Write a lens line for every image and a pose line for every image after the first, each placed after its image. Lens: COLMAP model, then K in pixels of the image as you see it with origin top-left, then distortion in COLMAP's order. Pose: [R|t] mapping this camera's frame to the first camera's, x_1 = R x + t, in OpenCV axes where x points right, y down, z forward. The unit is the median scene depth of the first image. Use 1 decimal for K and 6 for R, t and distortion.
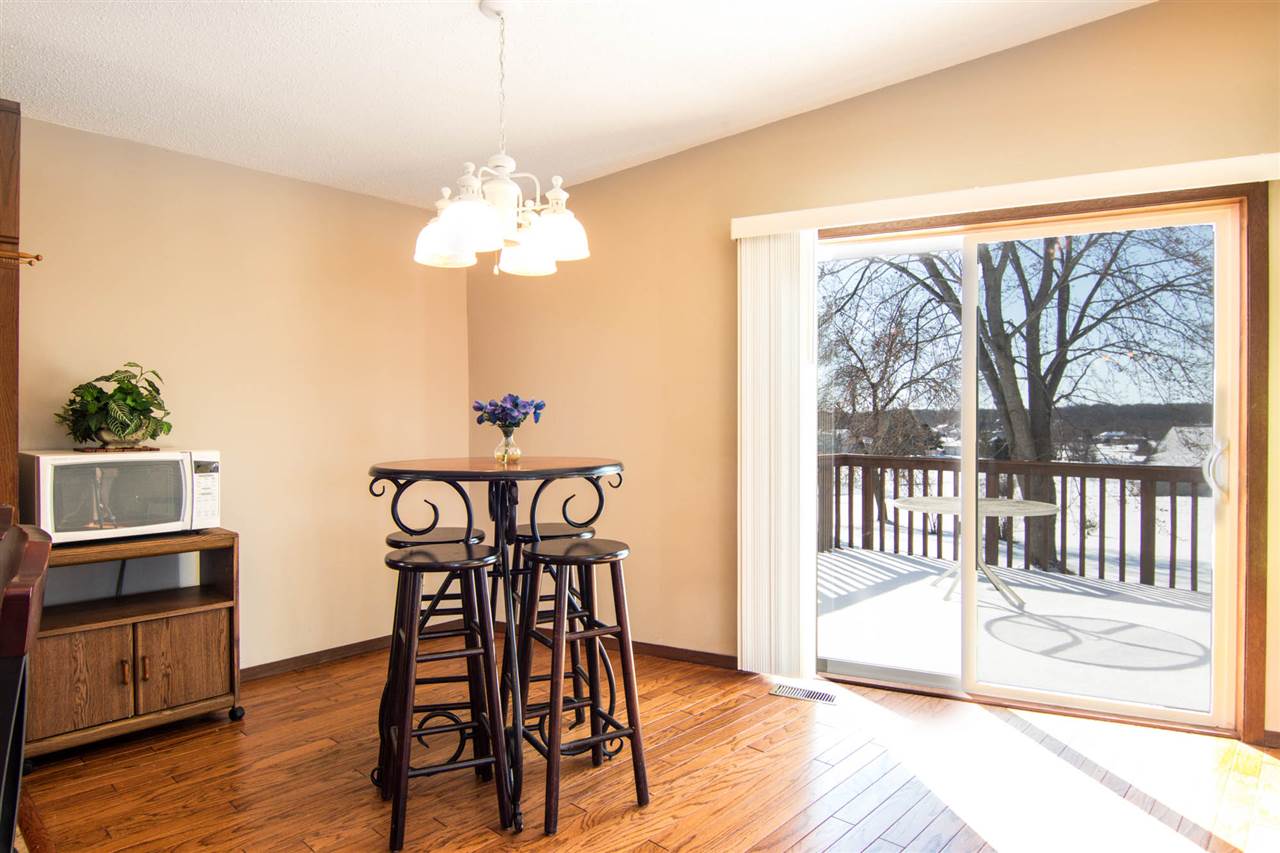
lens RADIAL K [[764.7, 0, 645.2], [0, 764.7, 435.2], [0, 0, 1]] dist [0.005138, -0.020182]
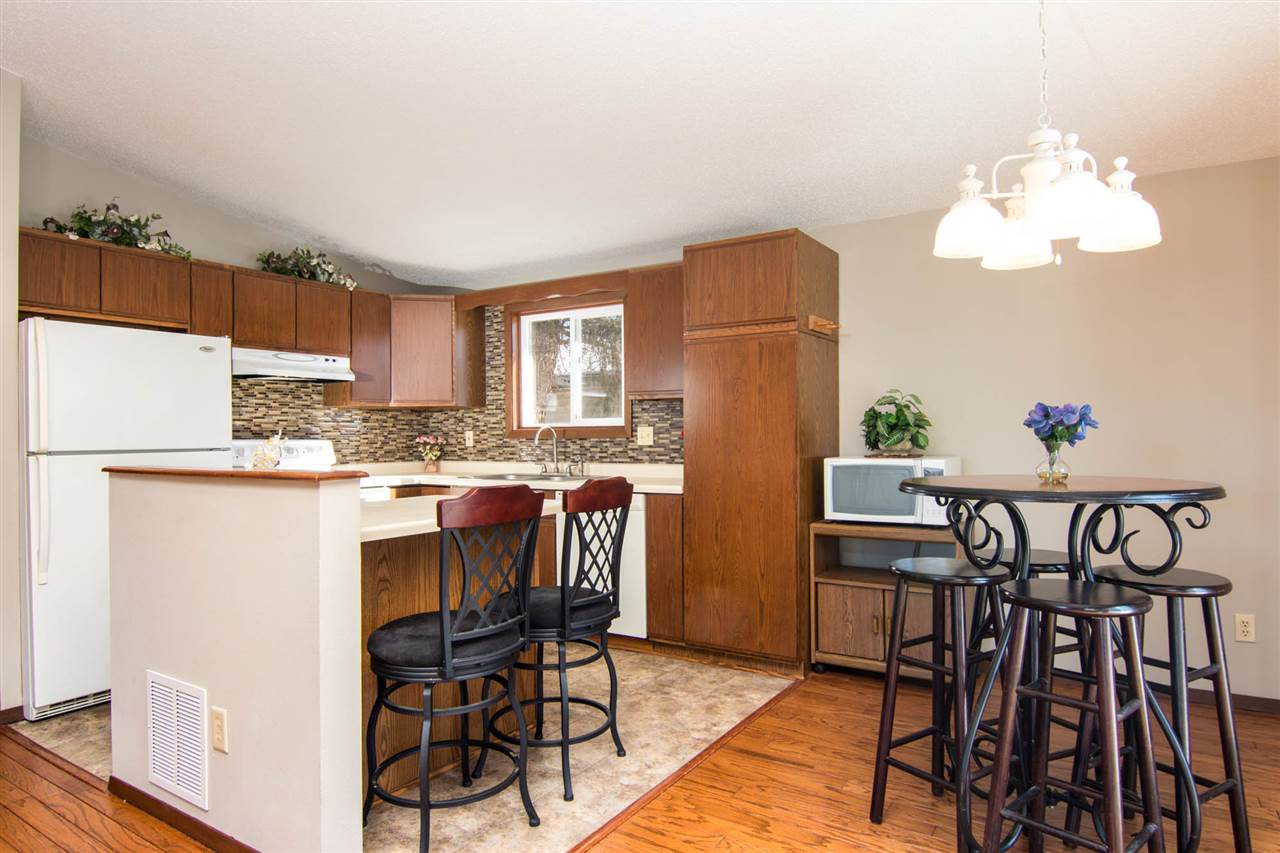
lens RADIAL K [[764.7, 0, 645.2], [0, 764.7, 435.2], [0, 0, 1]] dist [0.005138, -0.020182]
pose [[0.162105, 0.000335, -0.986773, 0.556088], [-0.005792, 0.999983, -0.000612, -0.014750], [0.986756, 0.005815, 0.162104, 0.383143]]
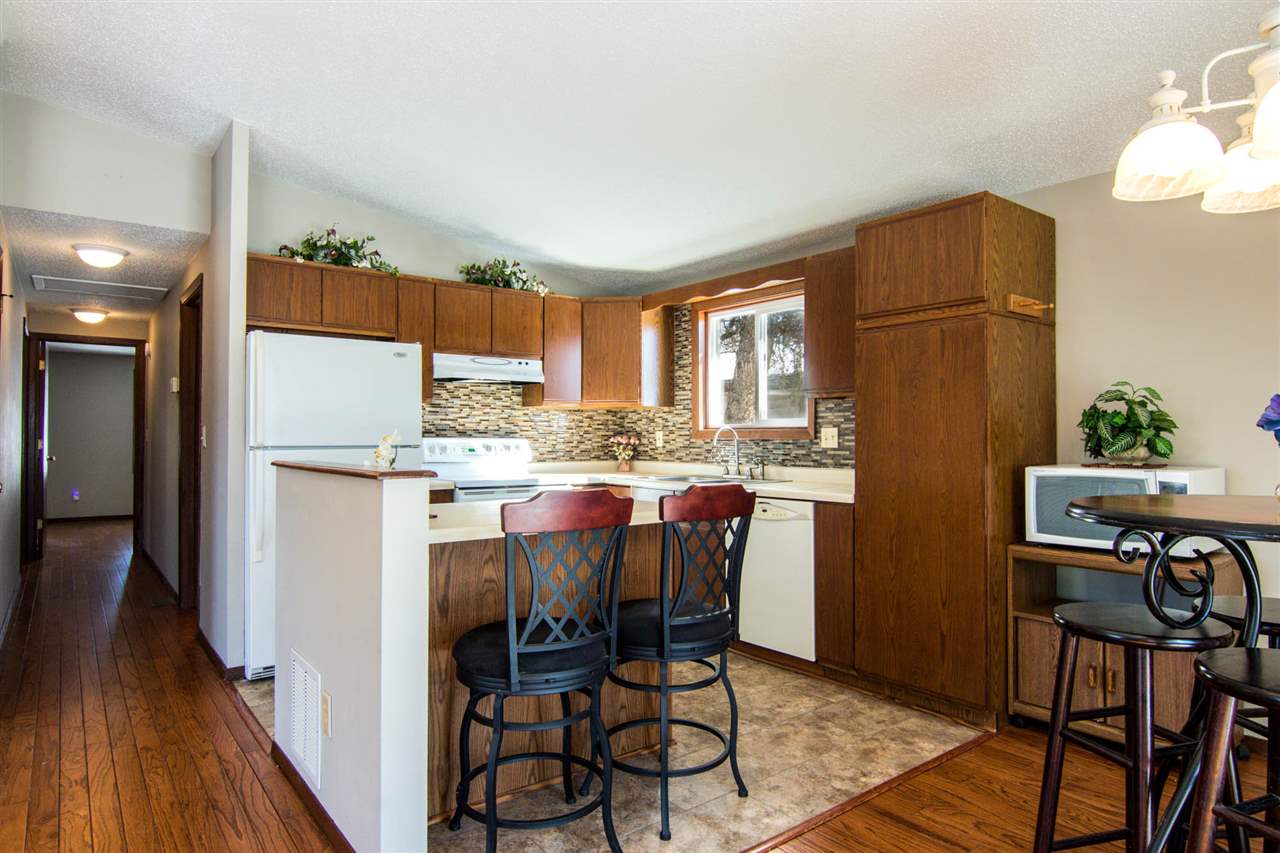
lens RADIAL K [[754.3, 0, 643.2], [0, 754.3, 426.6], [0, 0, 1]] dist [0.001553, -0.017877]
pose [[-0.175758, -0.011917, -0.984361, 0.450810], [-0.013836, 0.999858, -0.009634, -0.016676], [0.984336, 0.011926, -0.175898, 0.559786]]
